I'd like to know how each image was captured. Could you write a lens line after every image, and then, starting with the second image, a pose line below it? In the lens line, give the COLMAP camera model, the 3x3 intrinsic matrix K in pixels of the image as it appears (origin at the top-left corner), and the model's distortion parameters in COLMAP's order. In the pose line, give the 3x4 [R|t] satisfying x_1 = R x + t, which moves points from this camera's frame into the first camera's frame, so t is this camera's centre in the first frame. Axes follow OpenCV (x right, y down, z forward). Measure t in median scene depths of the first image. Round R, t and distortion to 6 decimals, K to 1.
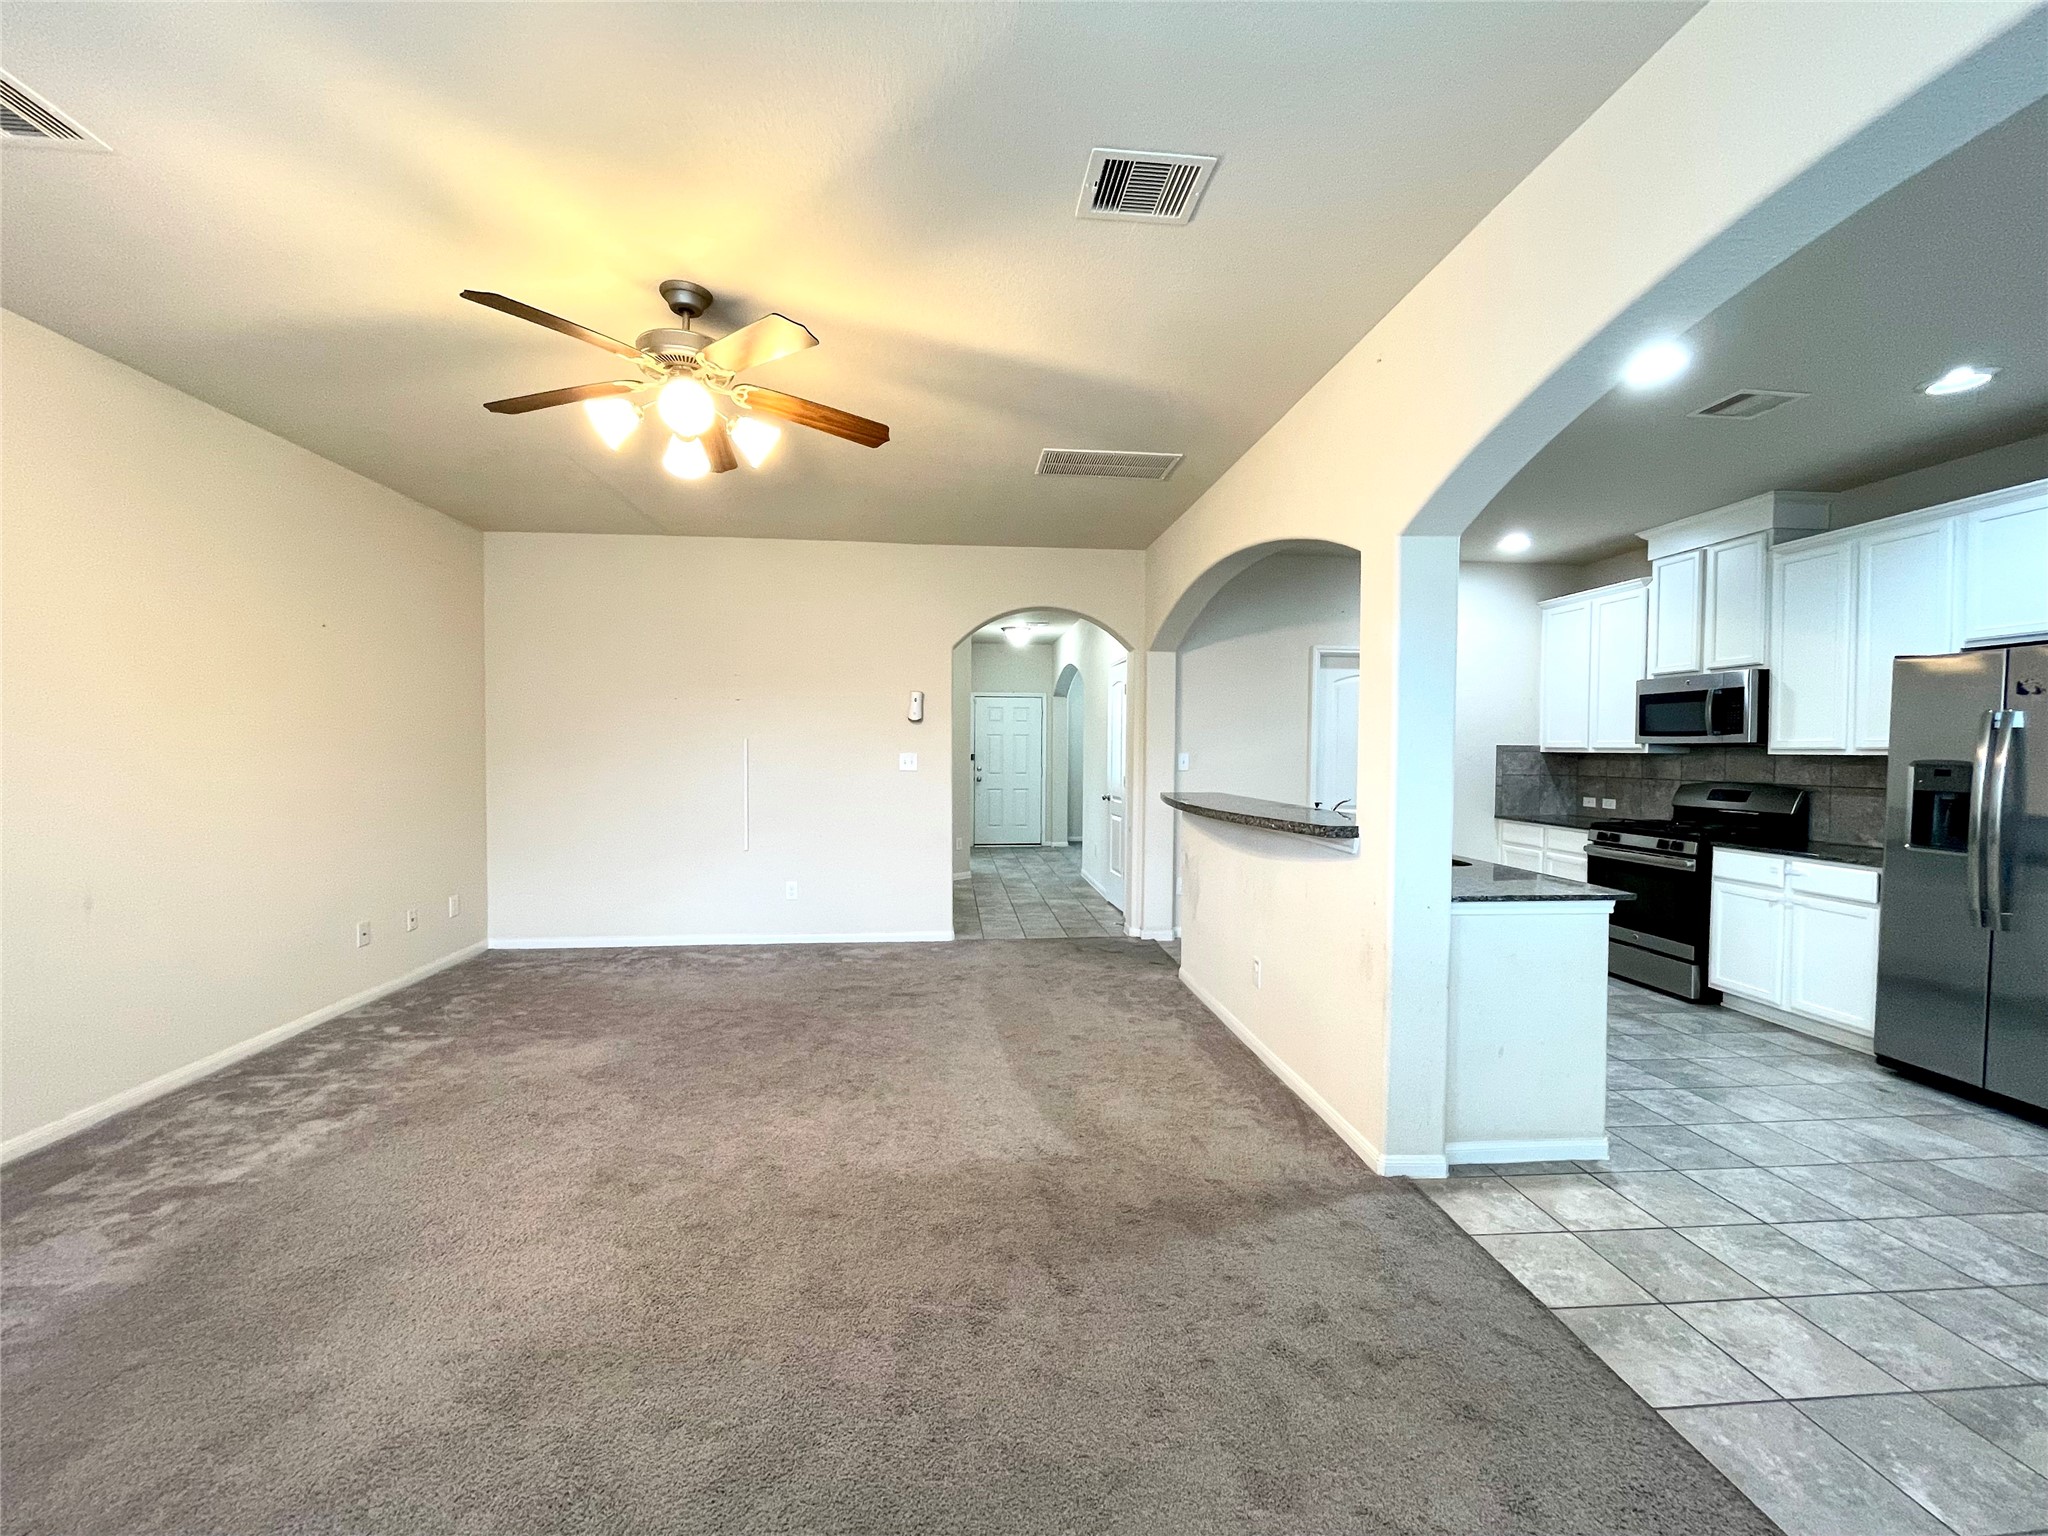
lens RADIAL K [[828.6, 0, 1024.0], [0, 828.6, 768.0], [0, 0, 1]] dist [-0.002108, -0.000463]
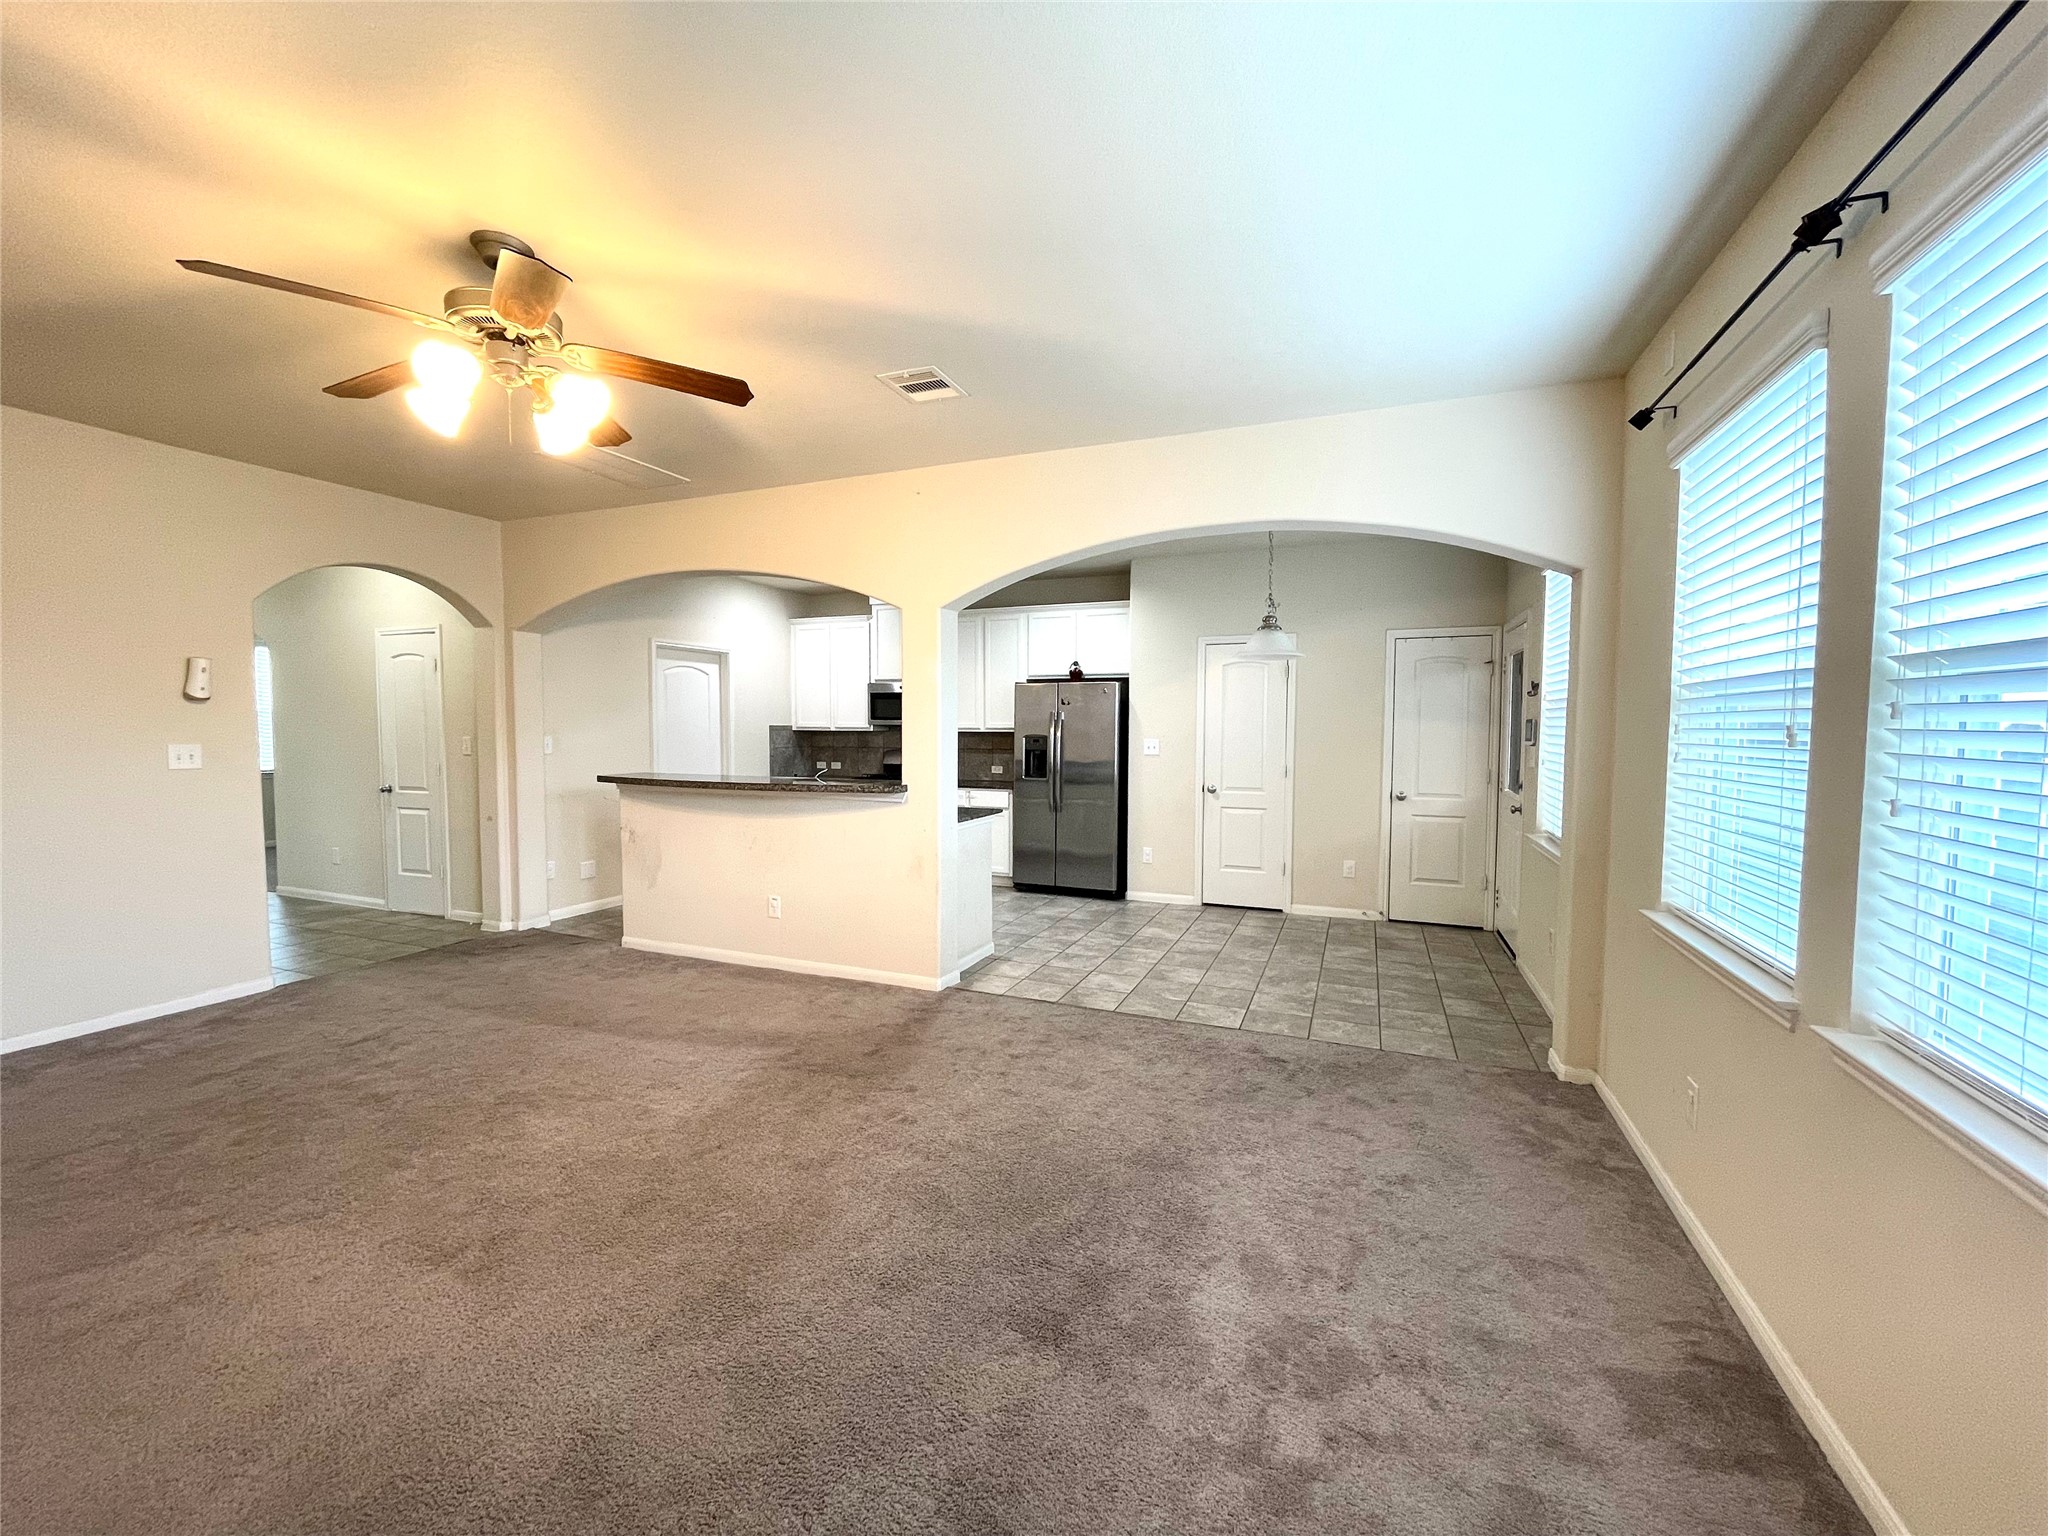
lens RADIAL K [[828.6, 0, 1024.0], [0, 828.6, 768.0], [0, 0, 1]] dist [-0.002108, -0.000463]
pose [[0.465357, -0.054242, 0.883459, -0.723038], [0.022264, 0.998522, 0.049579, -0.028786], [-0.884843, -0.003403, 0.465877, 0.053022]]
